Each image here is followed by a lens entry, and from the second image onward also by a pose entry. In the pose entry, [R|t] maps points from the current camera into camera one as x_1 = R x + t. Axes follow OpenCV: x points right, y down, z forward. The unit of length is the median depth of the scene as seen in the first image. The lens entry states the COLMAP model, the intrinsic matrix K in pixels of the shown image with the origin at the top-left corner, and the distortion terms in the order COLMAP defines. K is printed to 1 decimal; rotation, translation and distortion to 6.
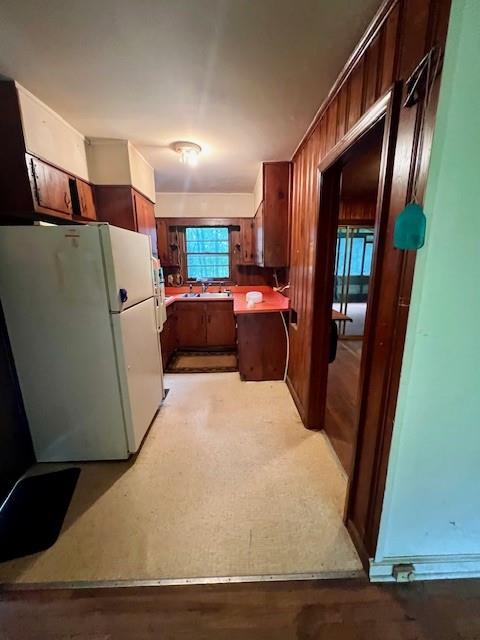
lens RADIAL K [[257.5, 0, 239.8], [0, 257.5, 317.9], [0, 0, 1]] dist [-0.000446, 0.000038]
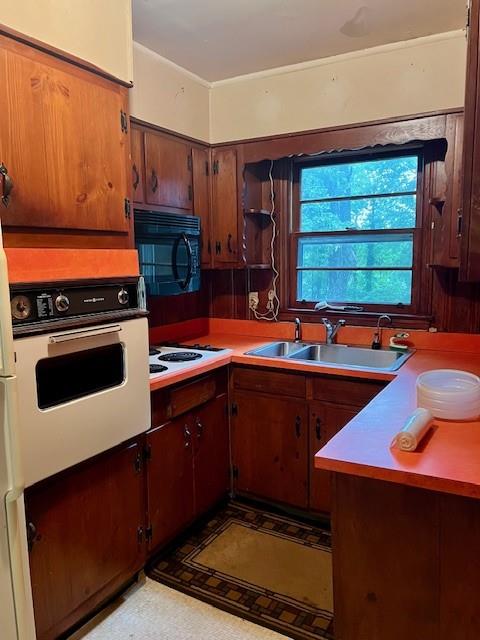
lens RADIAL K [[483.2, 0, 240.7], [0, 483.2, 321.2], [0, 0, 1]] dist [0.012688, 0.001146]
pose [[0.851831, 0.062590, -0.520063, 0.097105], [-0.110764, 0.991908, -0.062047, -0.073755], [0.511971, 0.110457, 0.851871, 0.374734]]
